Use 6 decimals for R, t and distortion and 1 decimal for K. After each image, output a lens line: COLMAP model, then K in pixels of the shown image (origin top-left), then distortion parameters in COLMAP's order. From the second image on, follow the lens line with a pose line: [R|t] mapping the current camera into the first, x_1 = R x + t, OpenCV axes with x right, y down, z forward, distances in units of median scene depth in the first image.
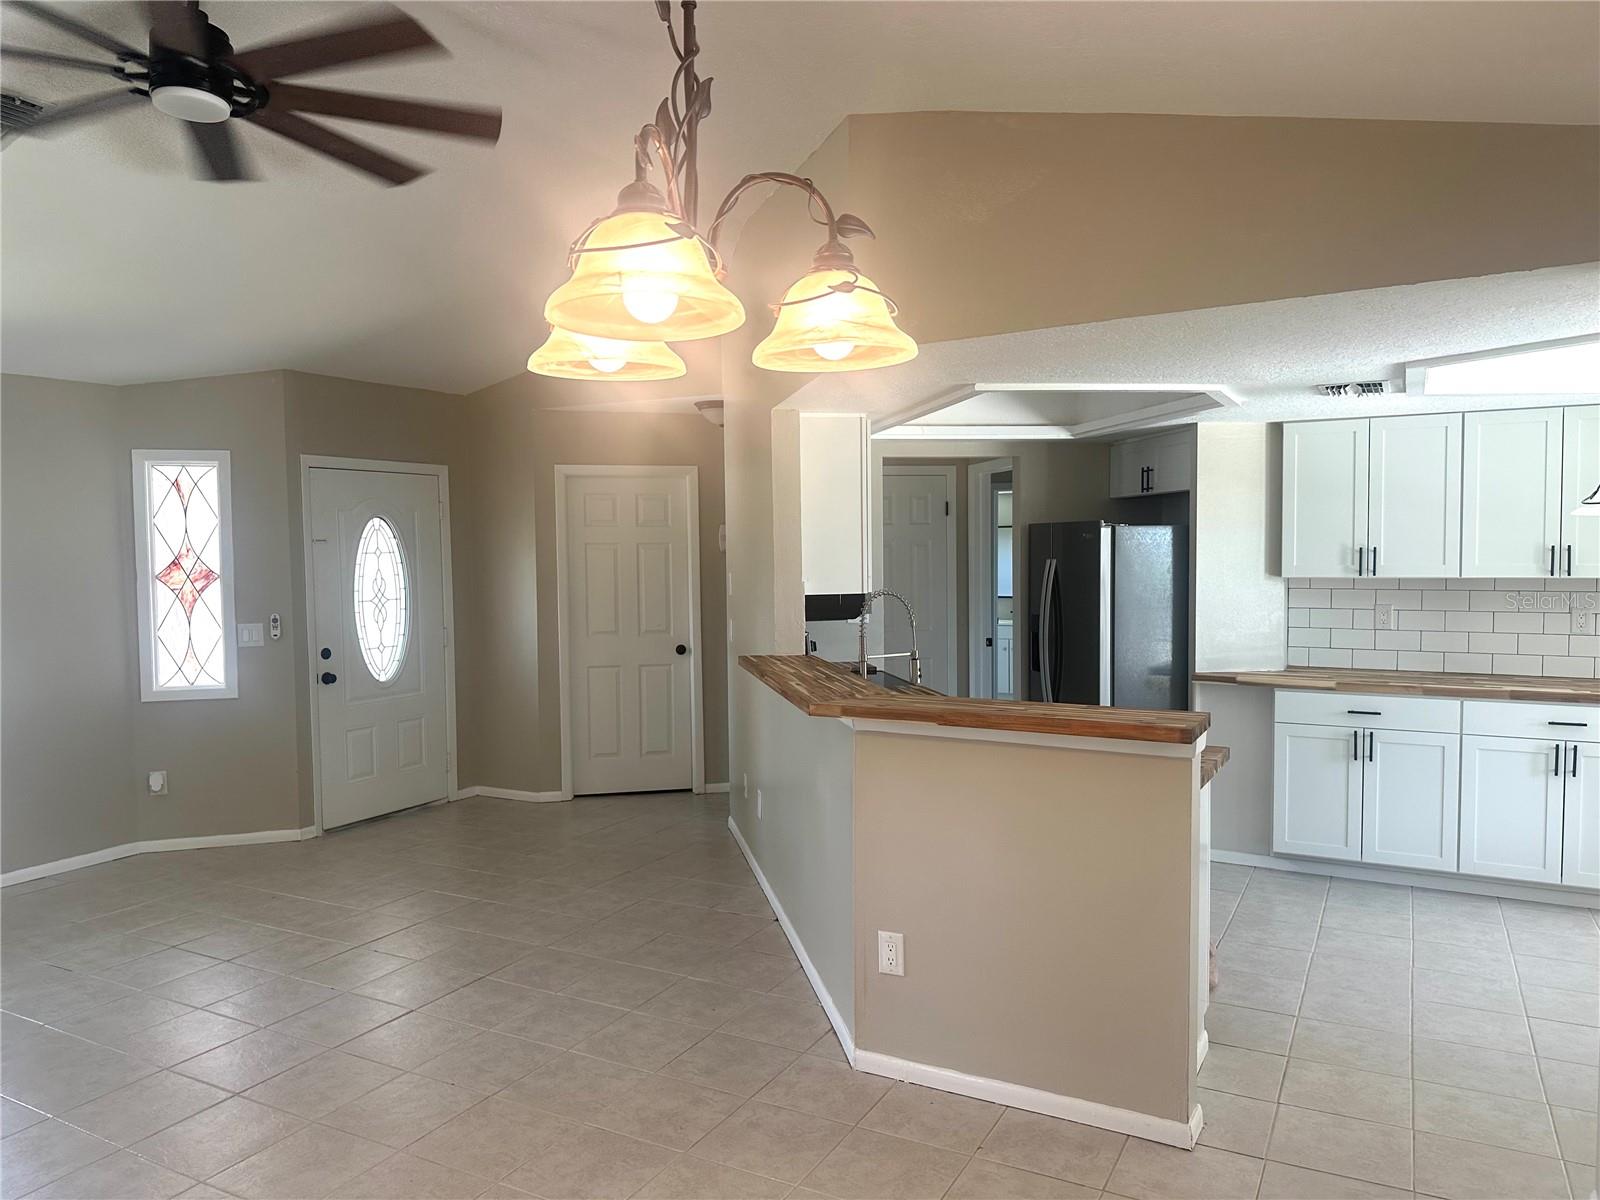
lens RADIAL K [[1135.4, 0, 800.0], [0, 1135.4, 600.0], [0, 0, 1]] dist [0.085108, -0.112213]
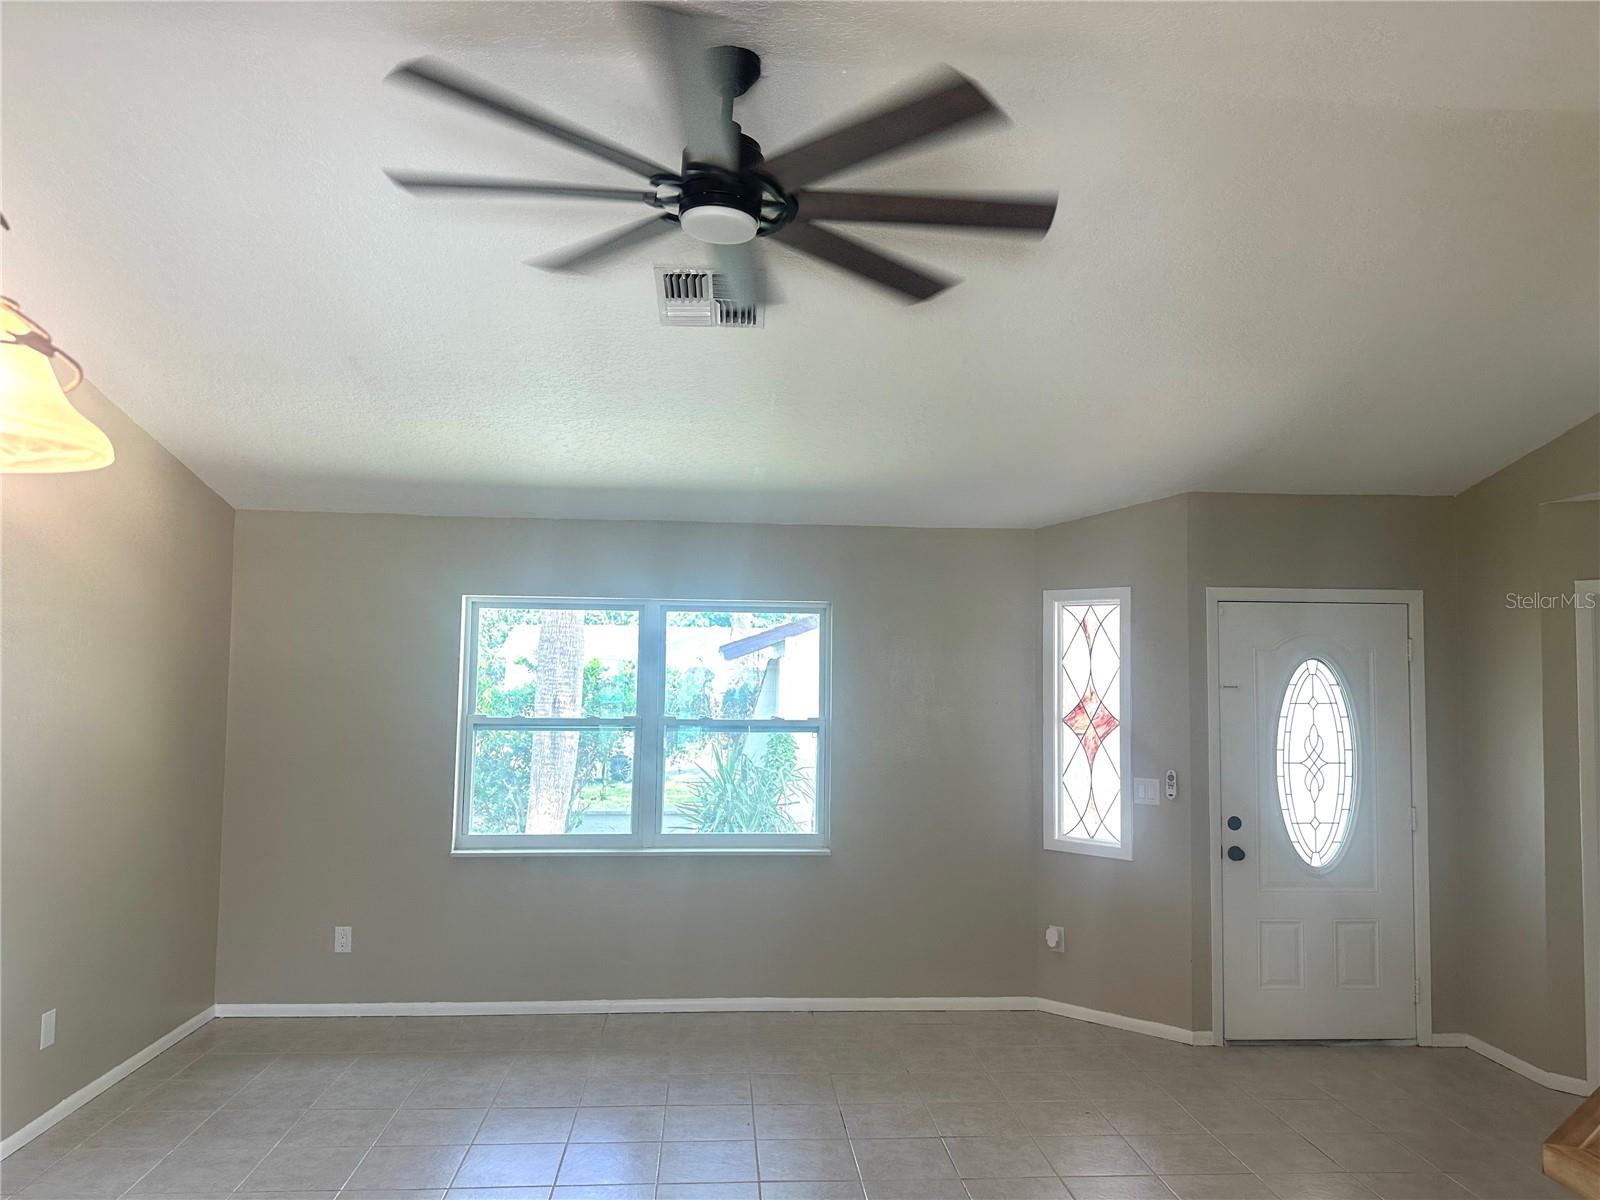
lens RADIAL K [[1135.4, 0, 800.0], [0, 1135.4, 600.0], [0, 0, 1]] dist [0.085108, -0.112213]
pose [[0.536941, -0.031330, -0.843038, 0.132840], [-0.058720, 0.995498, -0.074396, -0.035614], [0.841573, 0.089450, 0.532685, 0.289677]]
